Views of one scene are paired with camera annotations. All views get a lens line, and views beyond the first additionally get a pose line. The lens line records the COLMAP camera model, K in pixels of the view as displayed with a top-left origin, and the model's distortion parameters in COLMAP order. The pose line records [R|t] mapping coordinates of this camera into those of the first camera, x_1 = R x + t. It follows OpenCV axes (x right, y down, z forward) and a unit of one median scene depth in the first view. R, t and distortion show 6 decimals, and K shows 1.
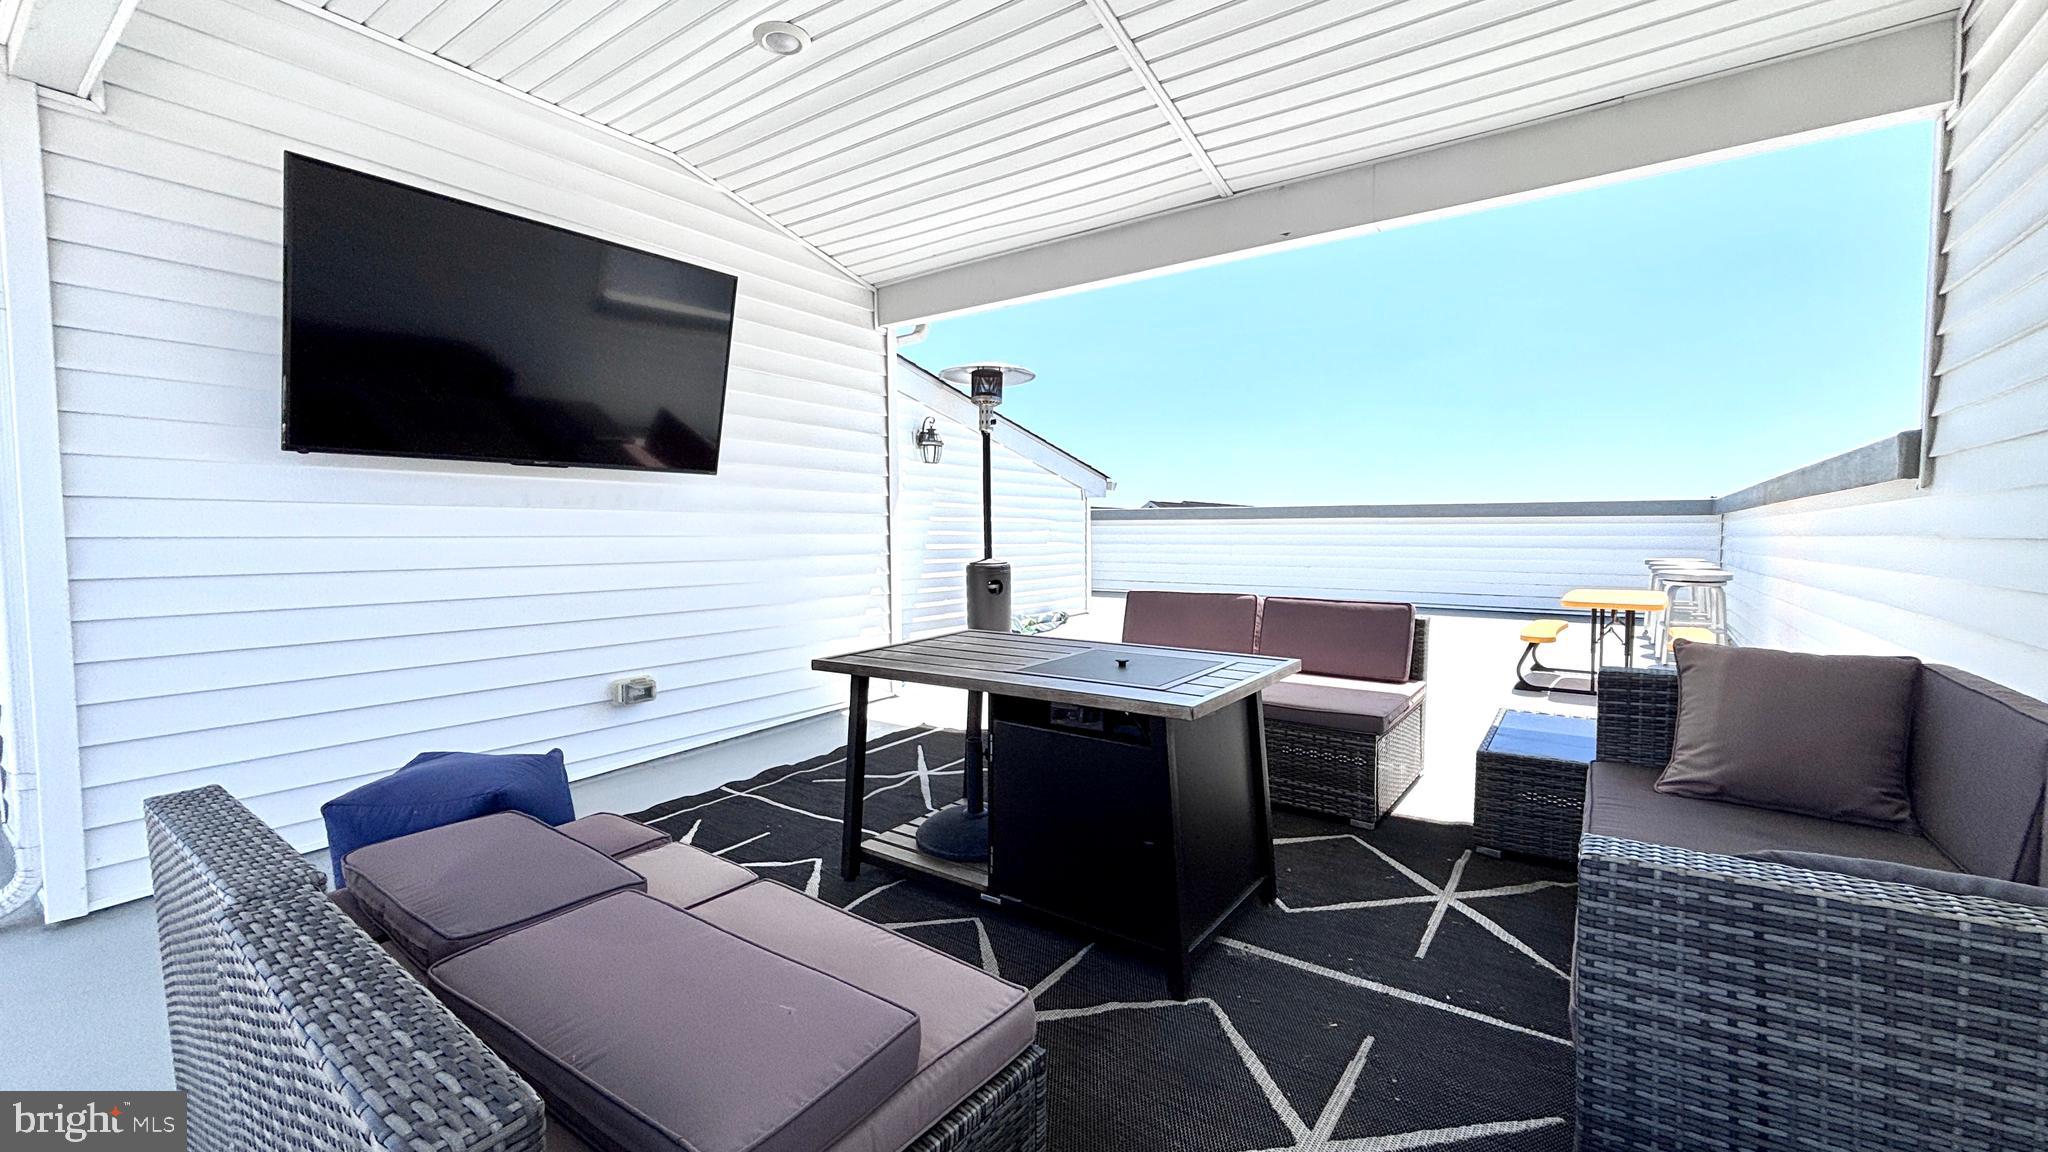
lens RADIAL K [[834.0, 0, 1021.3], [0, 834.0, 575.1], [0, 0, 1]] dist [-0.000693, 0.001168]
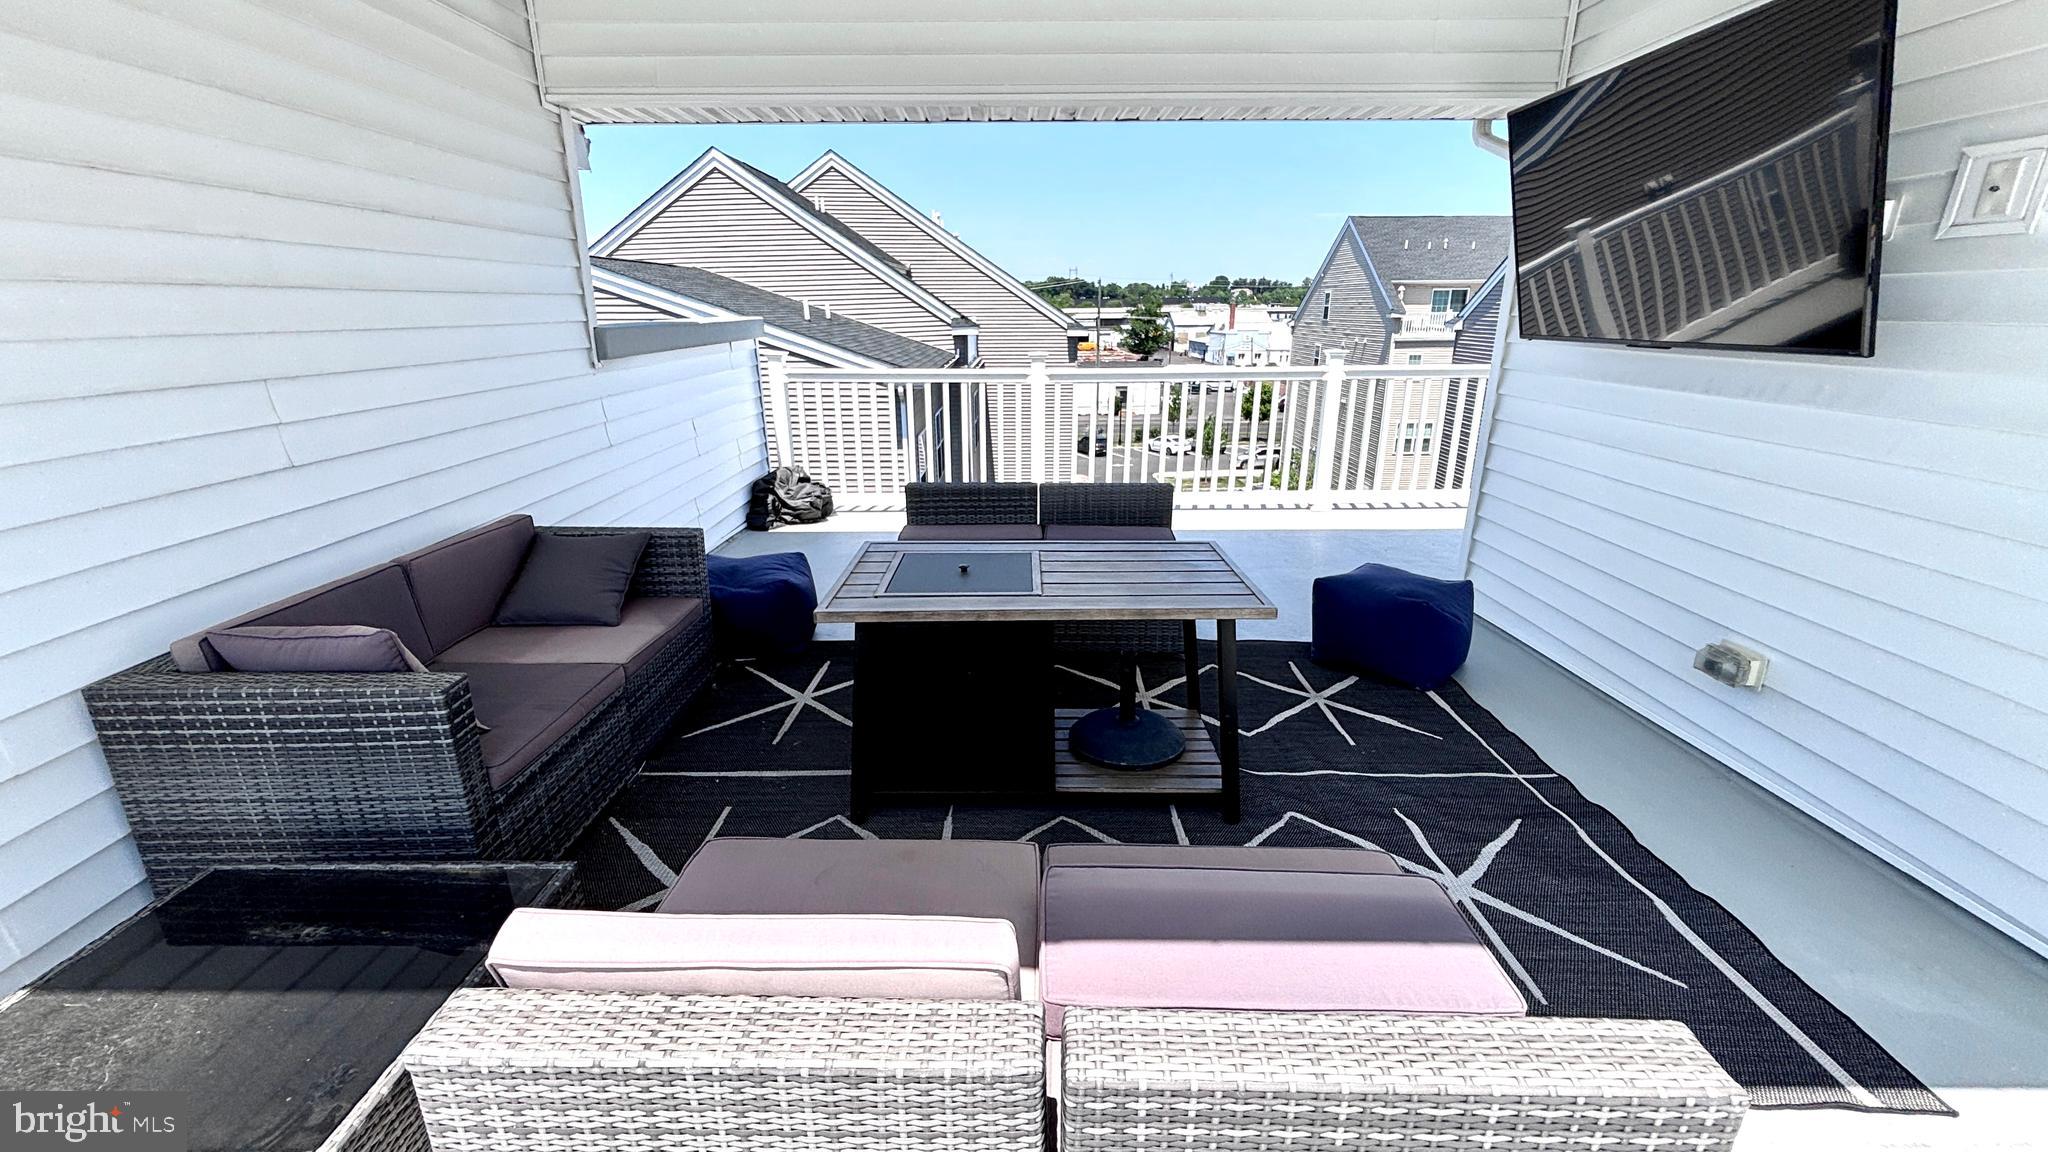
lens RADIAL K [[835.9, 0, 1025.6], [0, 835.9, 569.9], [0, 0, 1]] dist [0.003718, -0.000168]
pose [[-0.815857, 0.173311, -0.551671, 0.643538], [-0.025760, 0.942189, 0.334090, -0.252020], [0.577679, 0.286781, -0.764227, 1.823632]]
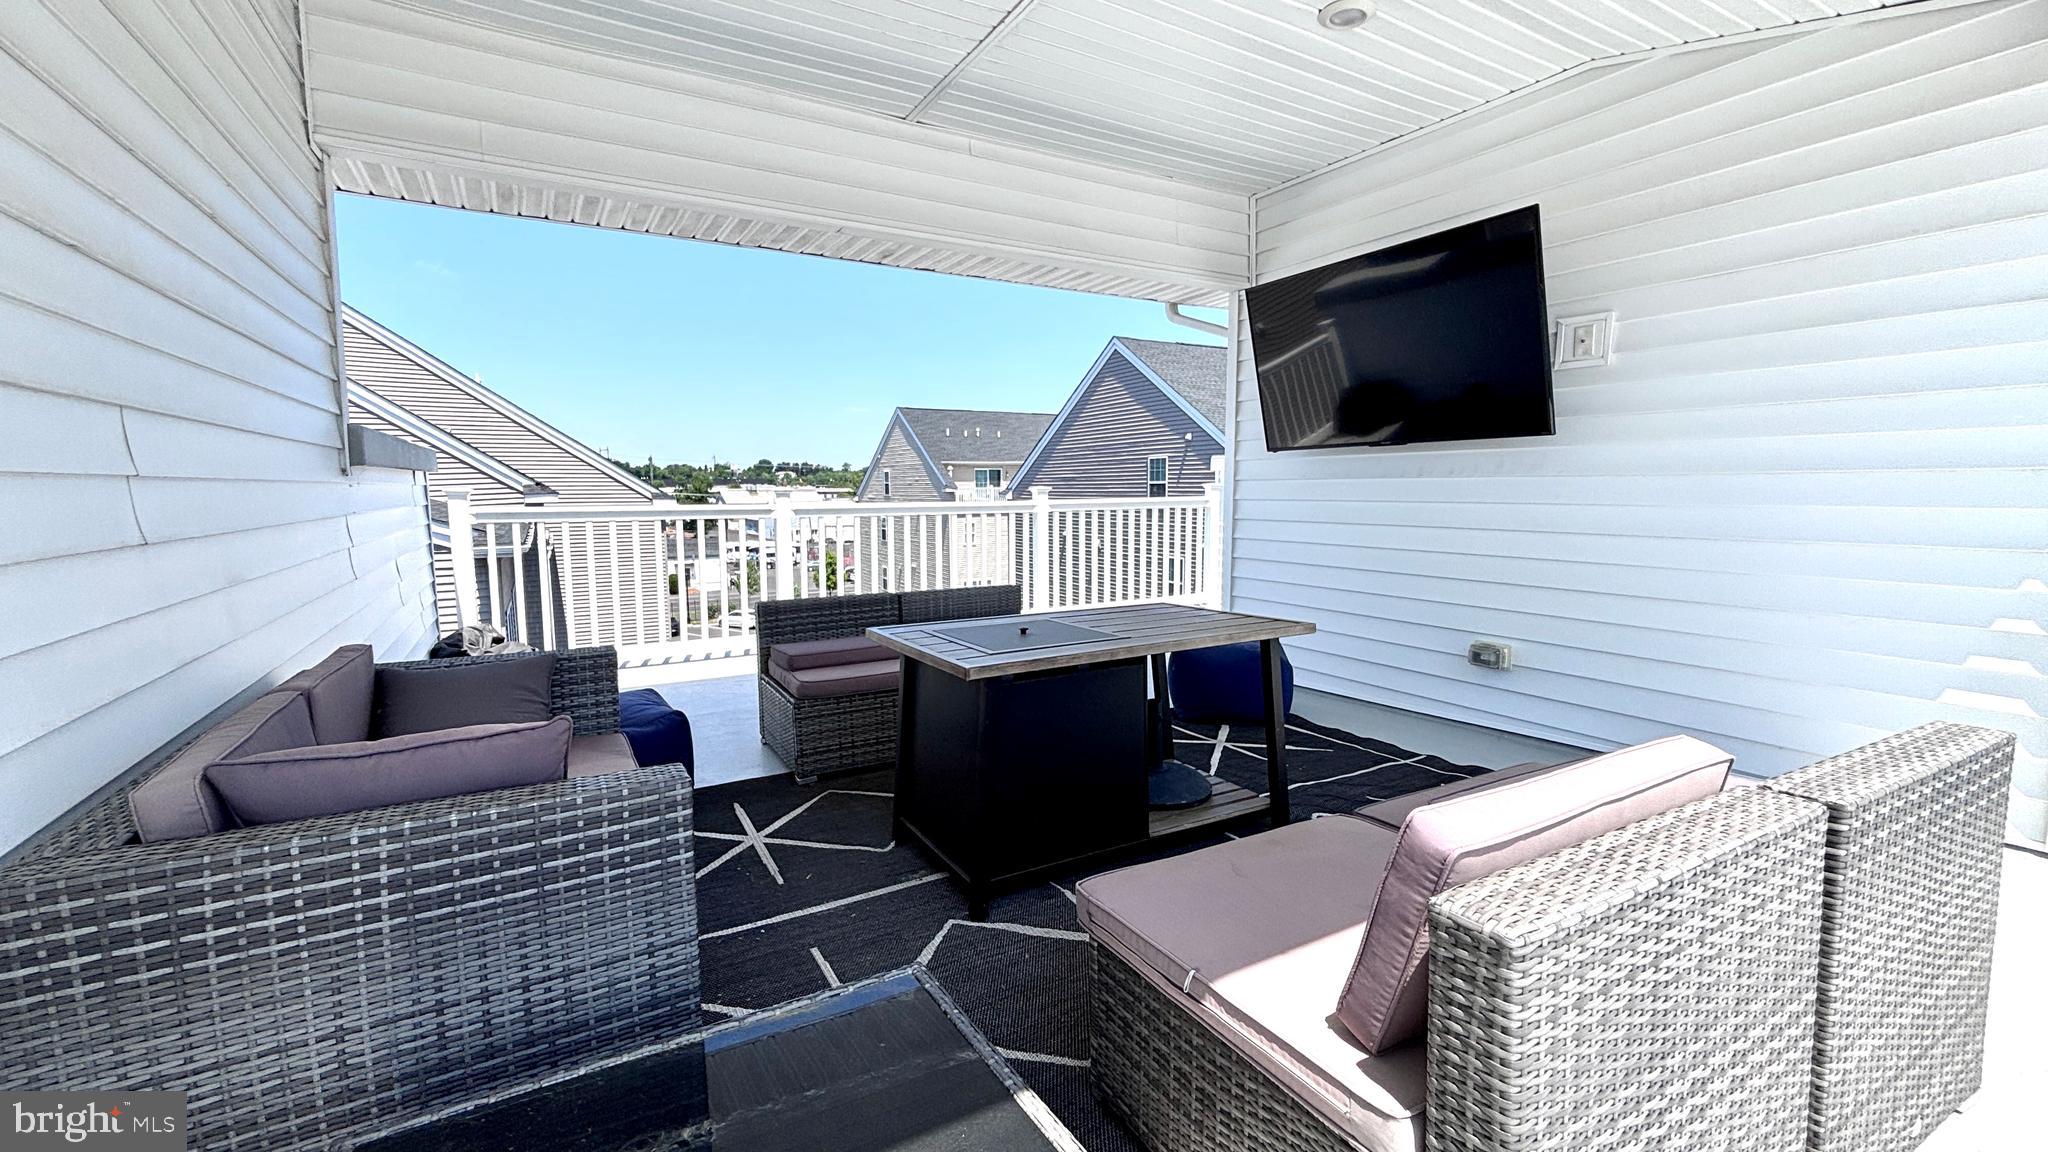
lens RADIAL K [[834.0, 0, 1021.3], [0, 834.0, 575.1], [0, 0, 1]] dist [-0.000693, 0.001168]
pose [[-0.420964, 0.093541, -0.902241, 1.065470], [-0.038581, 0.991922, 0.120840, -0.093387], [0.906257, 0.085679, -0.413954, 1.390157]]
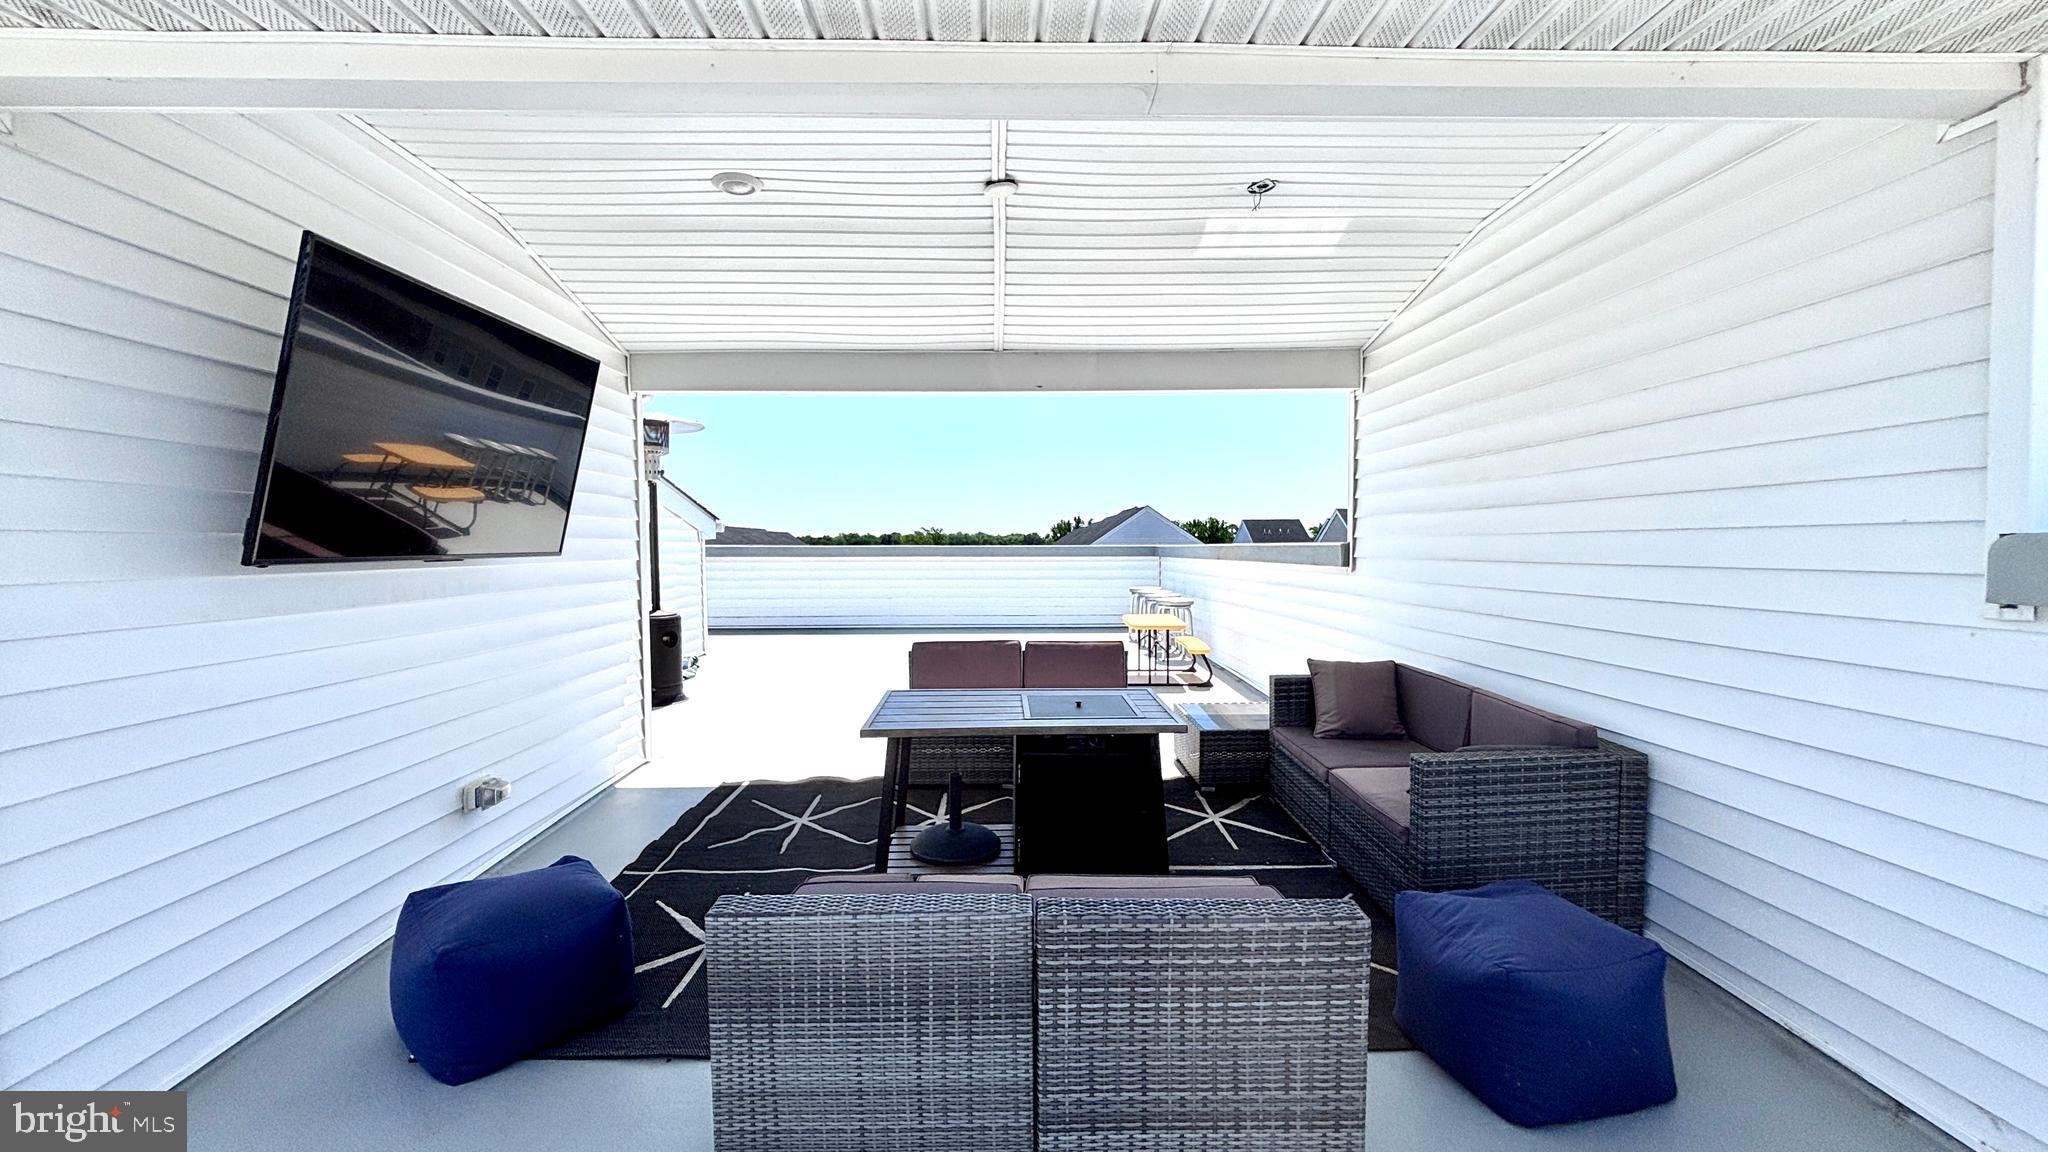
lens RADIAL K [[834.0, 0, 1021.3], [0, 834.0, 575.1], [0, 0, 1]] dist [-0.000693, 0.001168]
pose [[0.797301, -0.023459, 0.603126, -0.836195], [0.033834, 0.999410, -0.005855, -0.119109], [-0.602633, 0.025074, 0.797625, -0.144778]]
